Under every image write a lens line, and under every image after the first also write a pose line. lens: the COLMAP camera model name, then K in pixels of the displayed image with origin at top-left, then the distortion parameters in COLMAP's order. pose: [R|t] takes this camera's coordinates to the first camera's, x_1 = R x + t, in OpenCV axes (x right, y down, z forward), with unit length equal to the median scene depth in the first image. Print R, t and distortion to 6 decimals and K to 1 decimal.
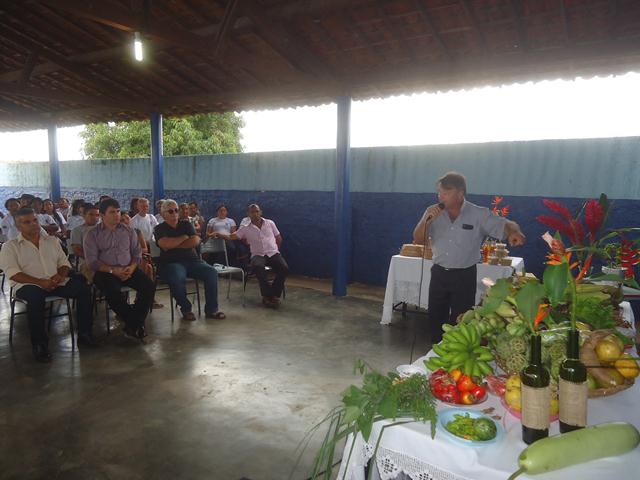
lens RADIAL K [[462.9, 0, 320.0], [0, 462.9, 240.0], [0, 0, 1]] dist [-0.008931, 0.002113]
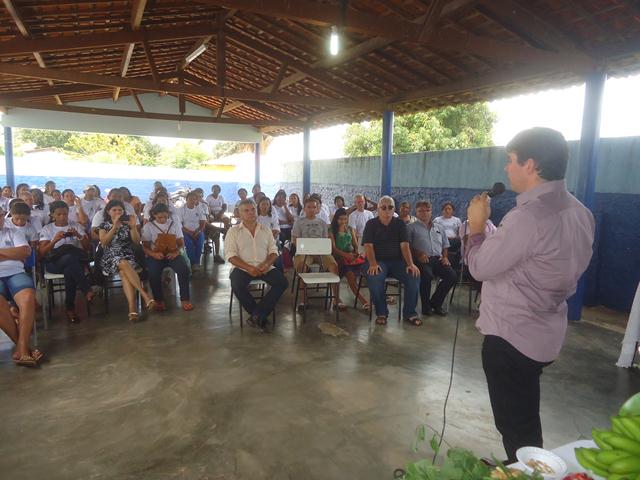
lens RADIAL K [[462.9, 0, 320.0], [0, 462.9, 240.0], [0, 0, 1]] dist [-0.008931, 0.002113]
pose [[0.859847, 0.073810, -0.505188, 0.055531], [-0.072451, 0.997121, 0.022369, -0.004817], [0.505385, 0.017367, 0.862719, 0.063920]]
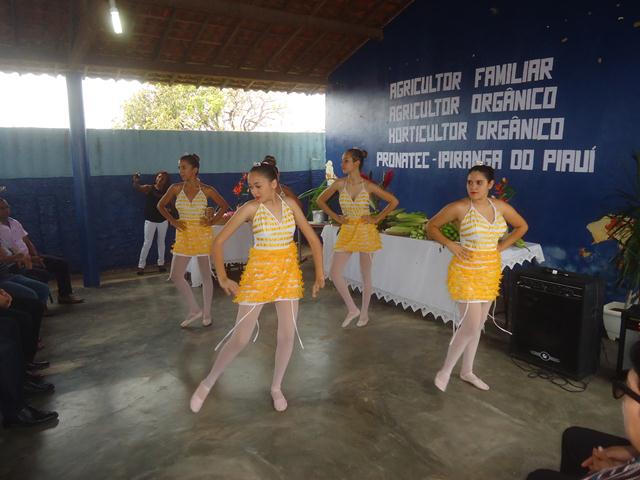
lens RADIAL K [[462.9, 0, 320.0], [0, 462.9, 240.0], [0, 0, 1]] dist [-0.008931, 0.002113]
pose [[0.408351, -0.171129, 0.896641, -0.530895], [0.122705, 0.983646, 0.131851, -0.033805], [-0.904540, 0.056181, 0.422671, 0.145283]]
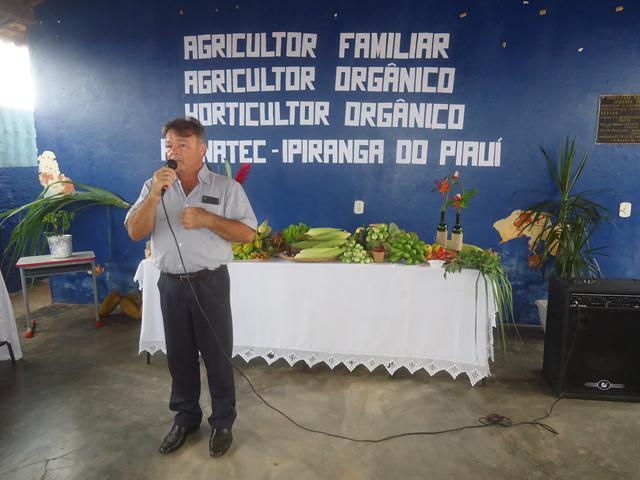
lens RADIAL K [[462.9, 0, 320.0], [0, 462.9, 240.0], [0, 0, 1]] dist [-0.008931, 0.002113]
pose [[-0.390861, -0.156416, 0.907062, -0.276527], [0.097247, 0.972922, 0.209678, -0.048412], [-0.915298, 0.170164, -0.365066, 0.475713]]
